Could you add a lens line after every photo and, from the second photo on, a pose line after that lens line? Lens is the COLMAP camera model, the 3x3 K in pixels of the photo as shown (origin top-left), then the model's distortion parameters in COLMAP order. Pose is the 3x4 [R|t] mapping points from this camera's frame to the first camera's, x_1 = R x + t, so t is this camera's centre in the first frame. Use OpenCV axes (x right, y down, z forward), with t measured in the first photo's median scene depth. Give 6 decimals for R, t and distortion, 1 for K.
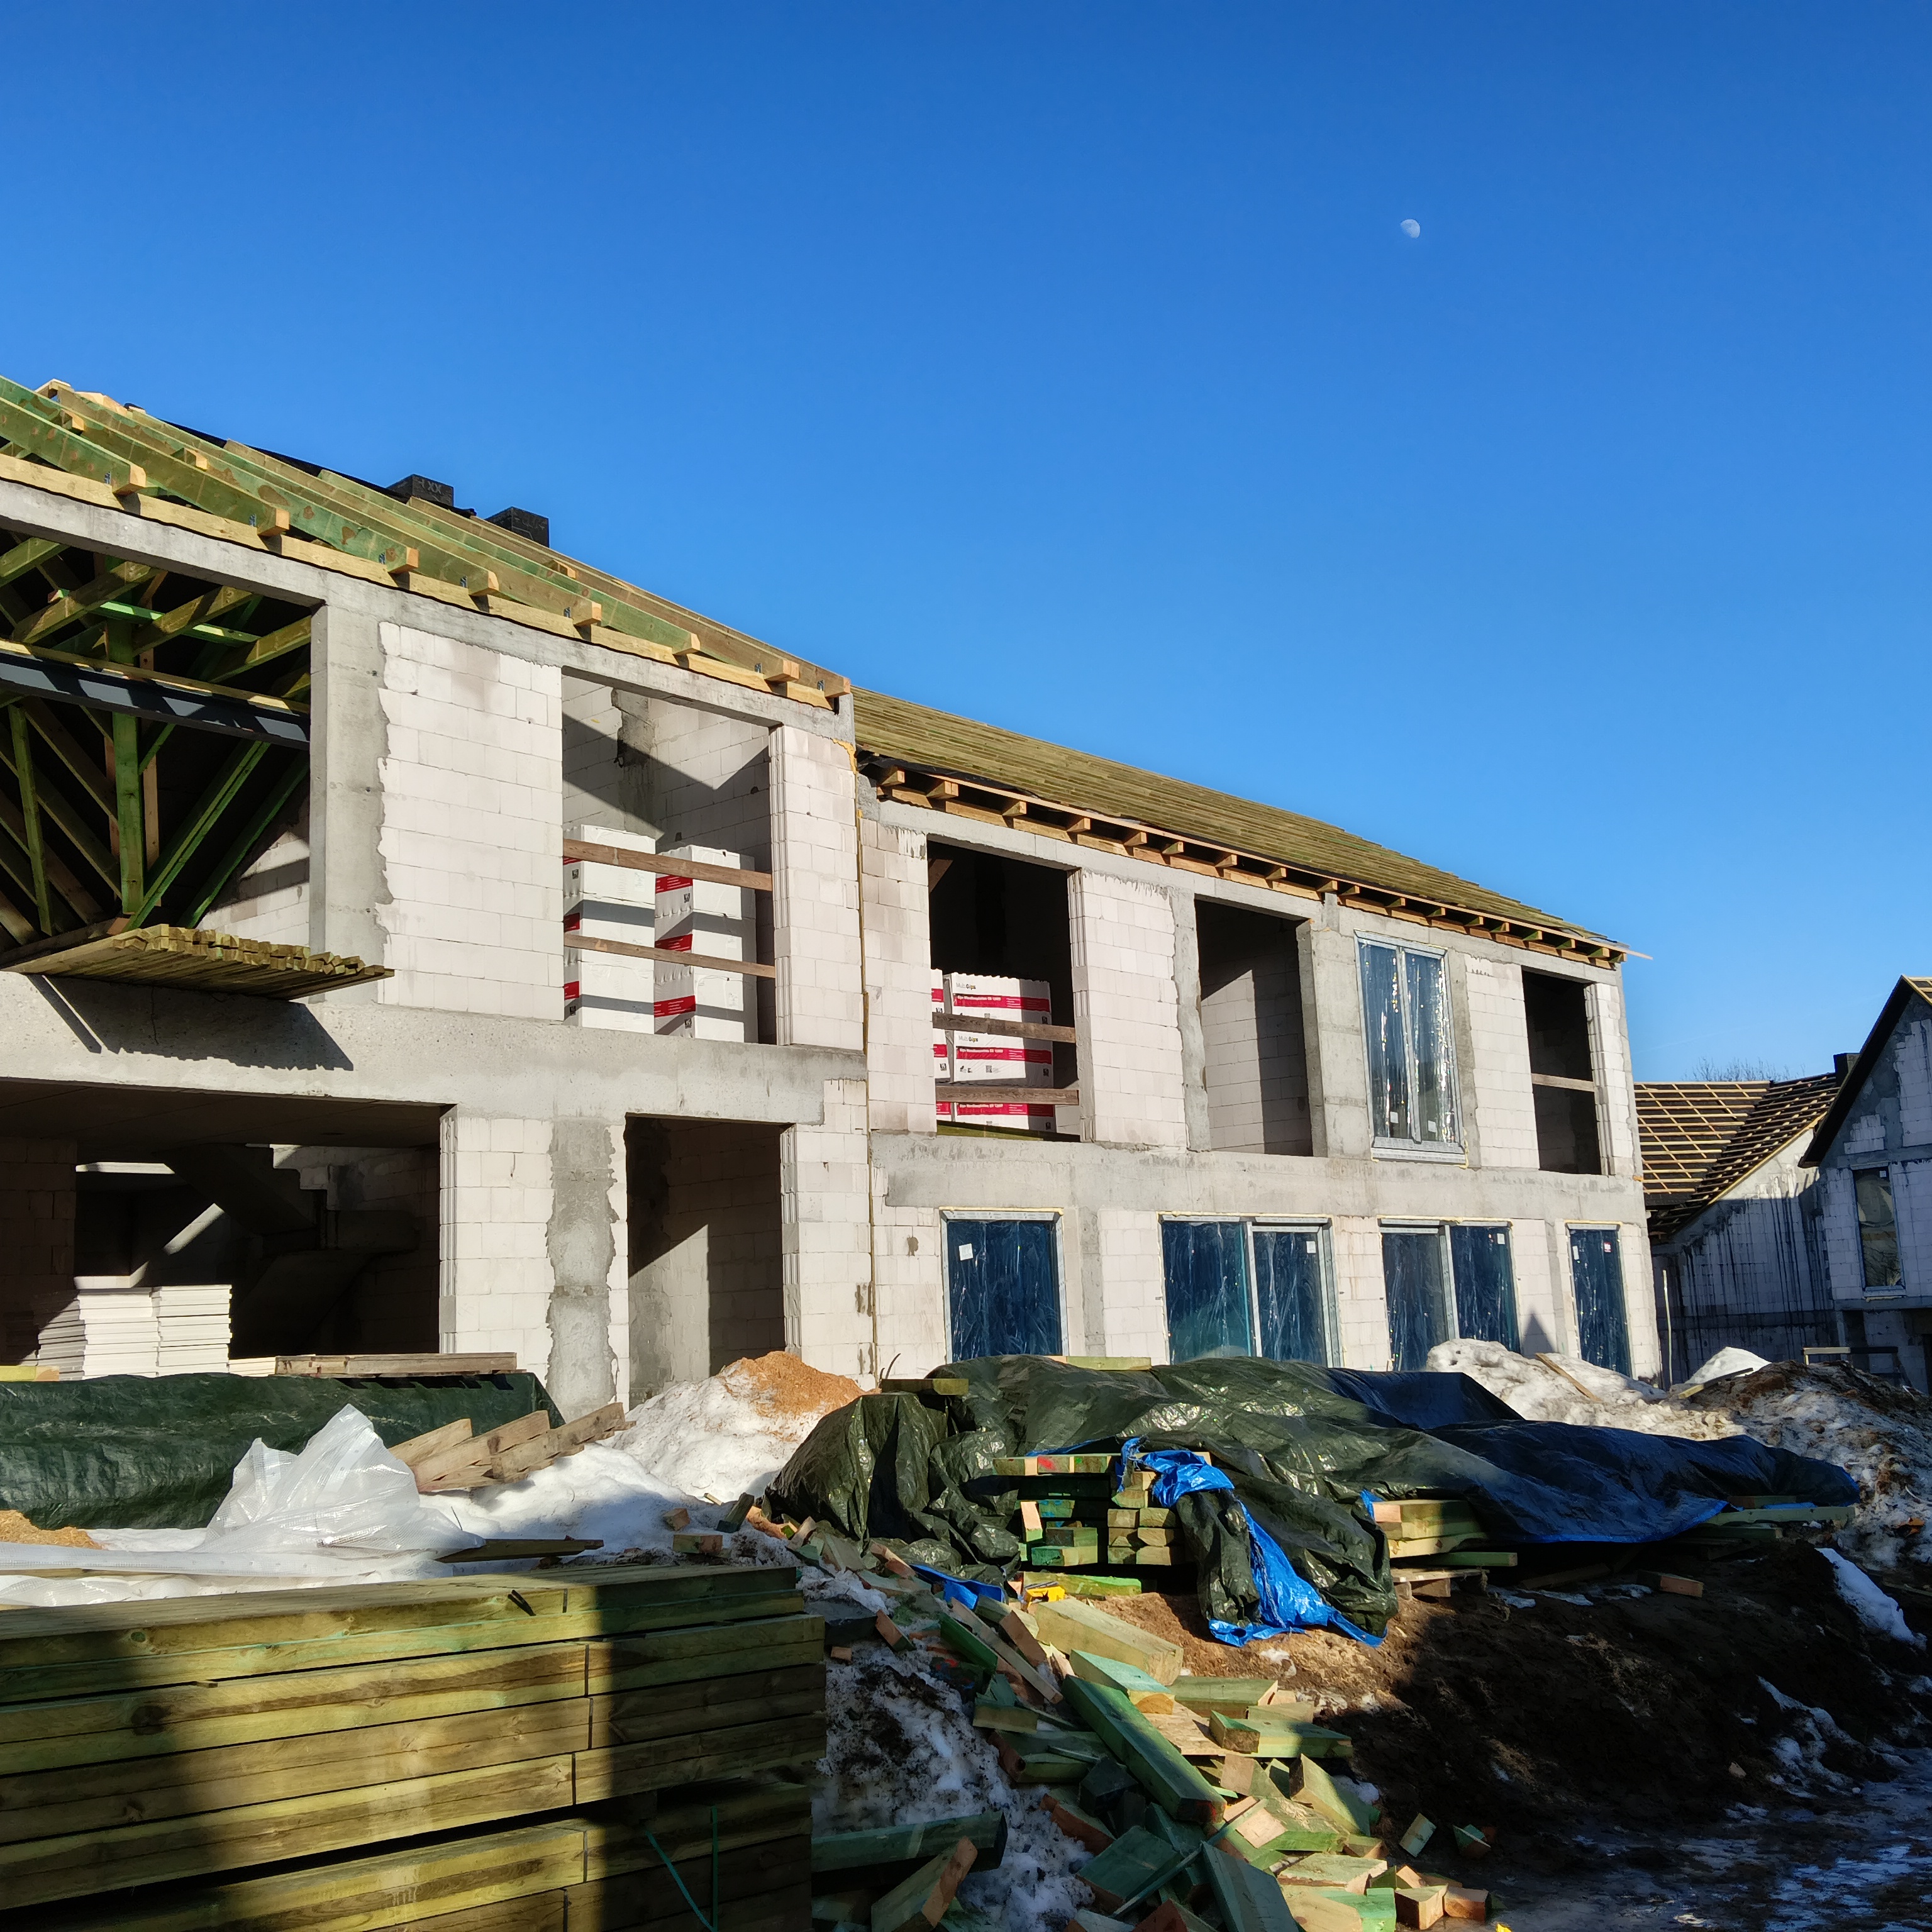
lens RADIAL K [[2048.7, 0, 966.0], [0, 2048.7, 966.0], [0, 0, 1]] dist [0.150755, -0.373948]
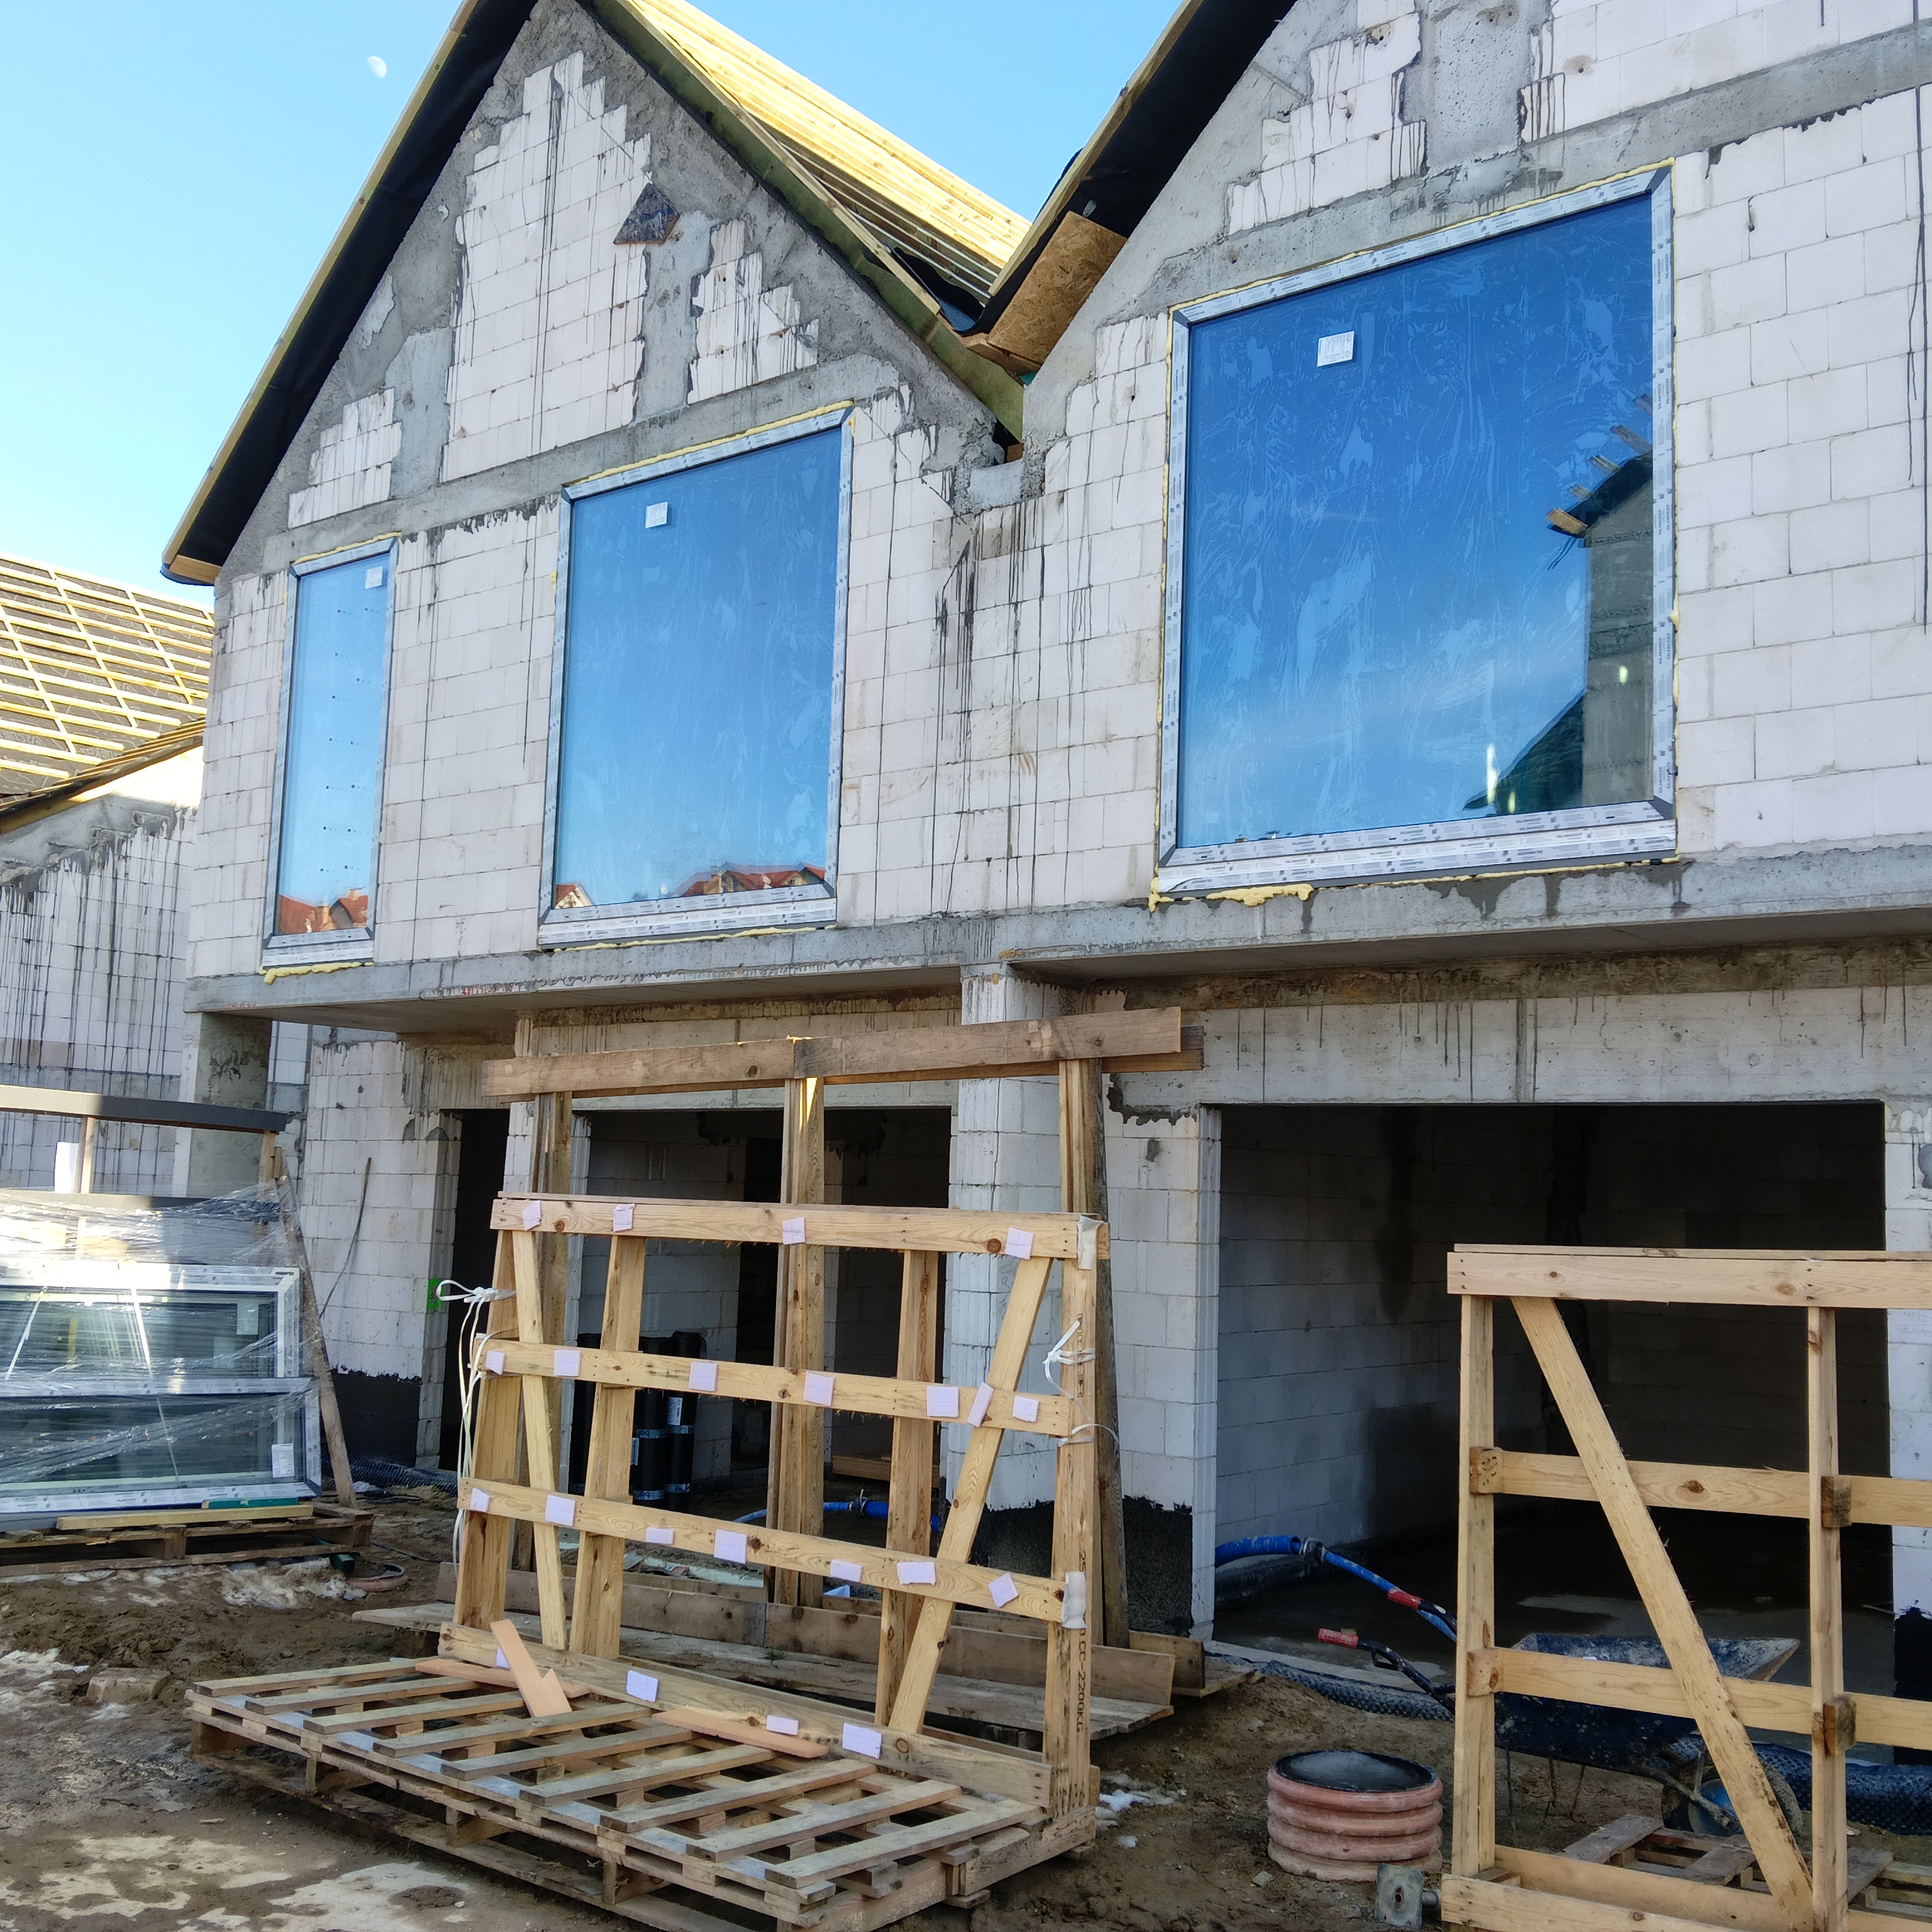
lens RADIAL K [[2048.7, 0, 966.0], [0, 2048.7, 966.0], [0, 0, 1]] dist [0.150755, -0.373948]
pose [[0.841589, 0.131583, 0.523846, 0.740532], [-0.160878, 0.986918, 0.010559, 0.287580], [-0.515603, -0.093162, 0.851748, 1.406223]]
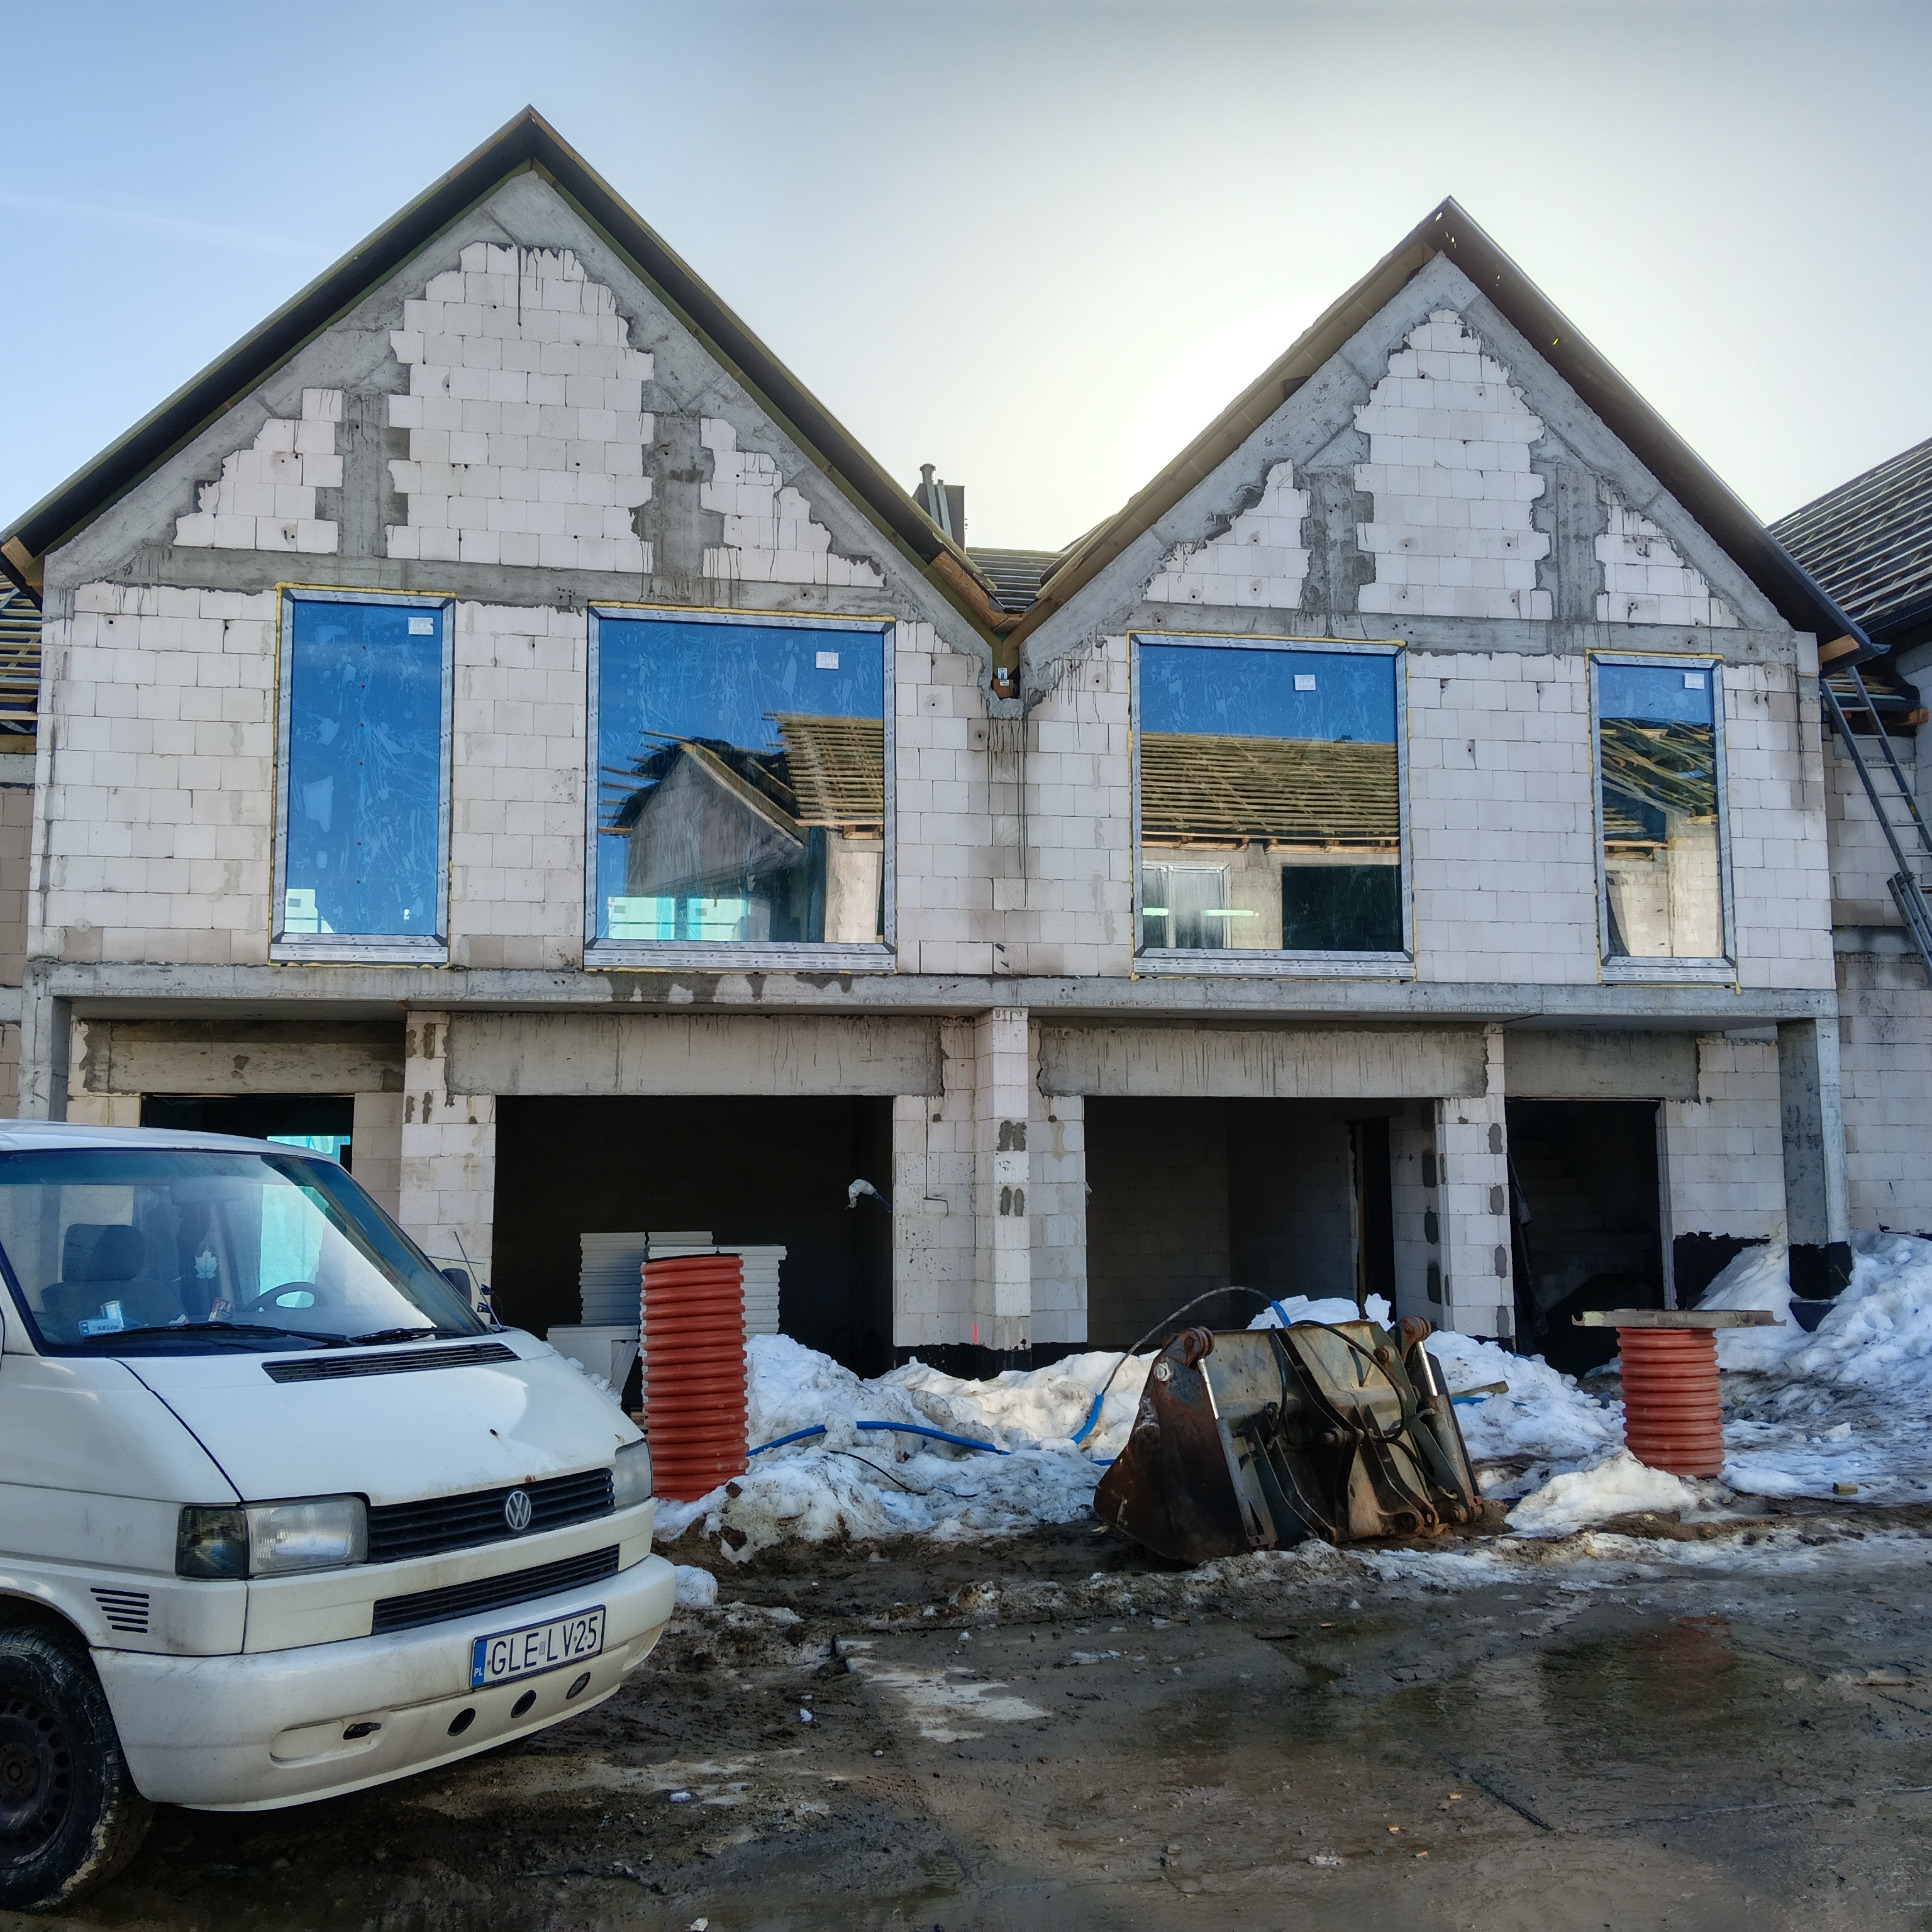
lens RADIAL K [[2048.7, 0, 966.0], [0, 2048.7, 966.0], [0, 0, 1]] dist [0.150755, -0.373948]
pose [[0.083642, 0.172995, 0.981365, 0.251487], [-0.153942, 0.975236, -0.158794, 0.397813], [-0.984533, -0.137792, 0.108202, 1.741602]]
